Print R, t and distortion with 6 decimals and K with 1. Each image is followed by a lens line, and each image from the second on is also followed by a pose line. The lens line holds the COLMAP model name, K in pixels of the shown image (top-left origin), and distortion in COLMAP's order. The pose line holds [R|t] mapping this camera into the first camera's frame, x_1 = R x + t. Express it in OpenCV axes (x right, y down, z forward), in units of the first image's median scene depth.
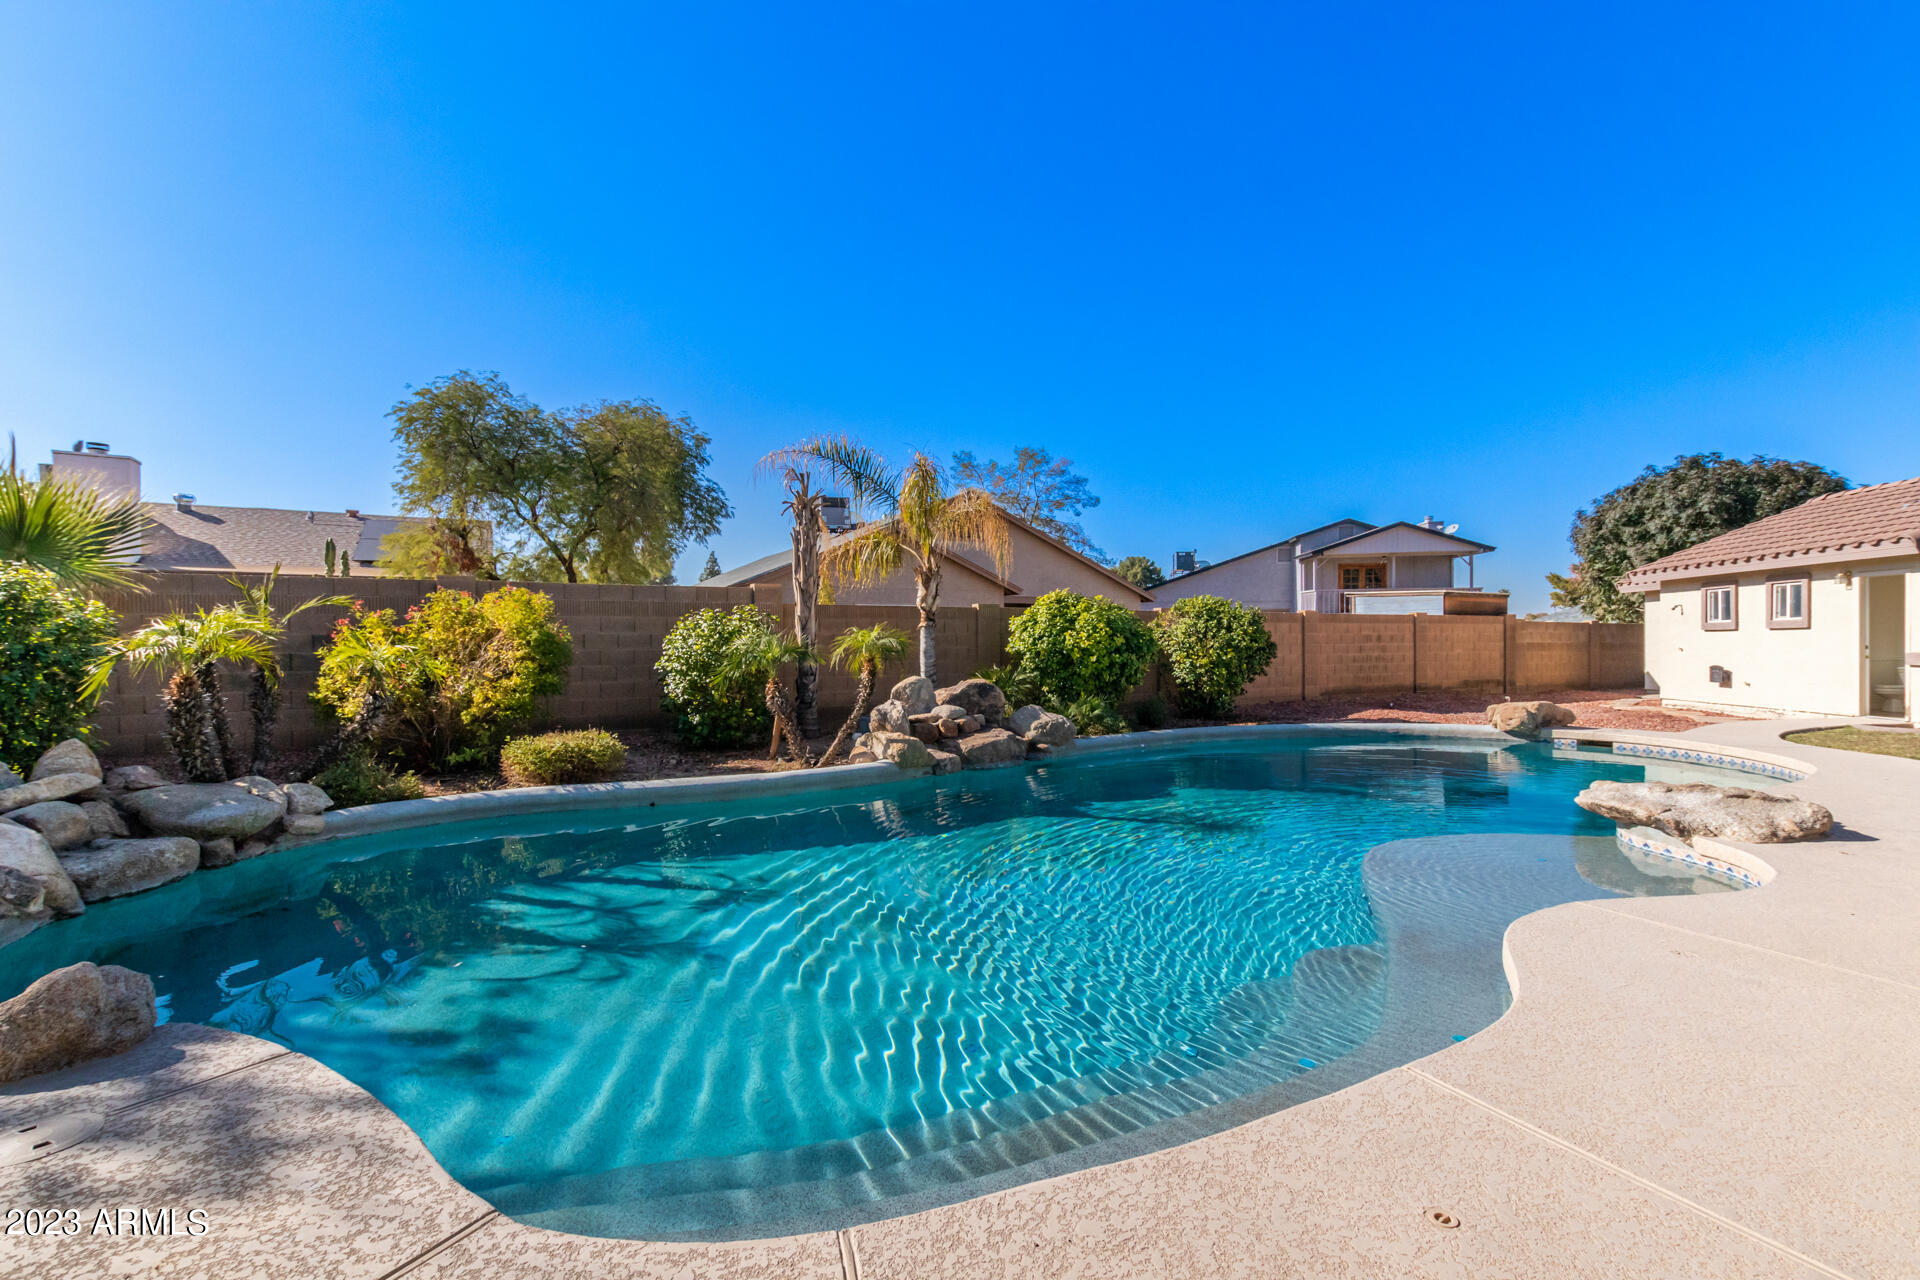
lens RADIAL K [[872.2, 0, 965.9], [0, 872.2, 640.9], [0, 0, 1]] dist [0.007153, -0.000445]
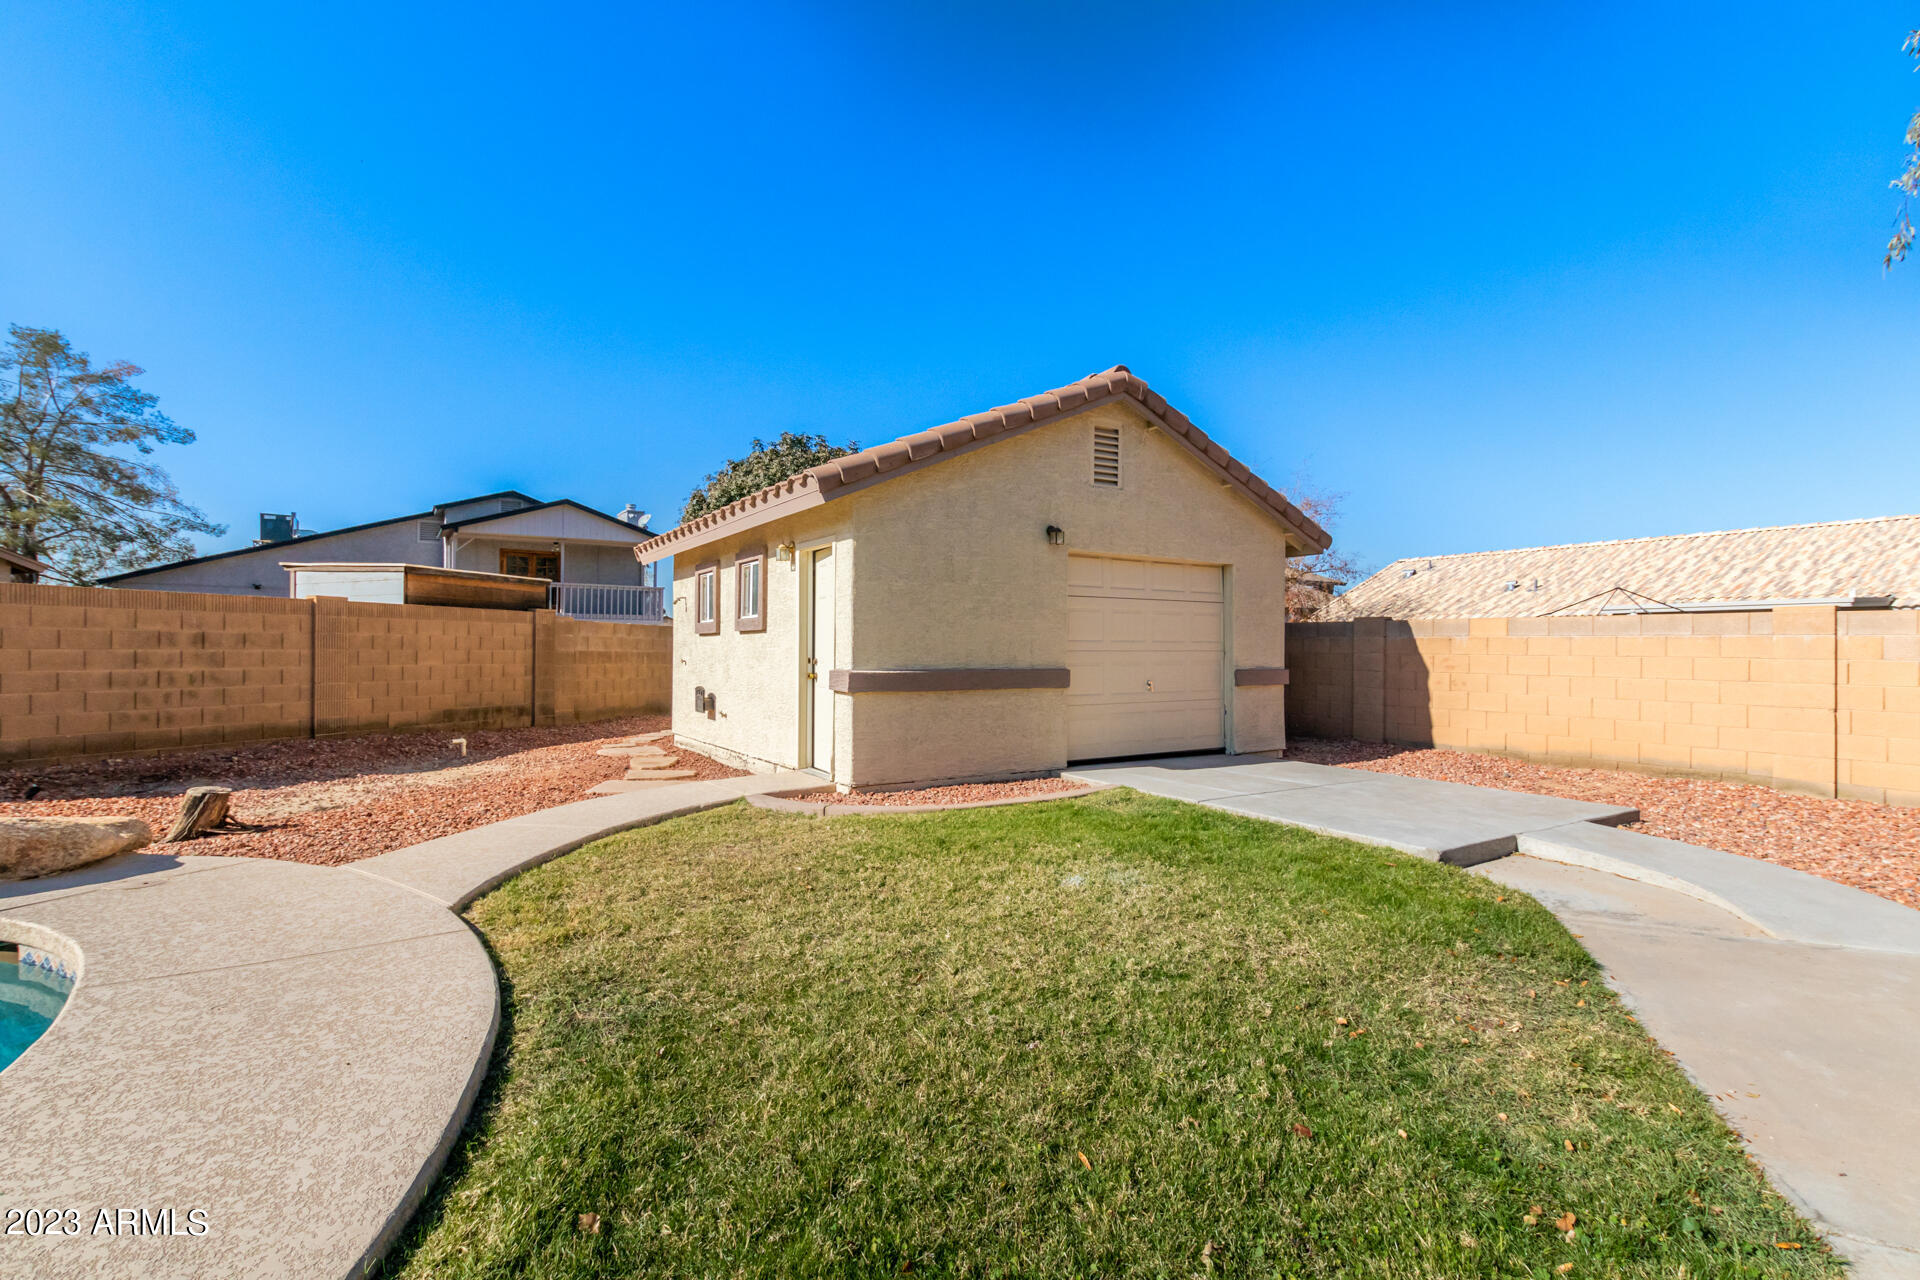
lens RADIAL K [[872.2, 0, 964.2], [0, 872.2, 646.7], [0, 0, 1]] dist [0.007153, -0.000445]
pose [[0.751039, 0.013515, 0.660119, 0.419351], [-0.010980, 0.999908, -0.007979, 0.000520], [-0.660166, -0.001256, 0.751118, 0.271748]]
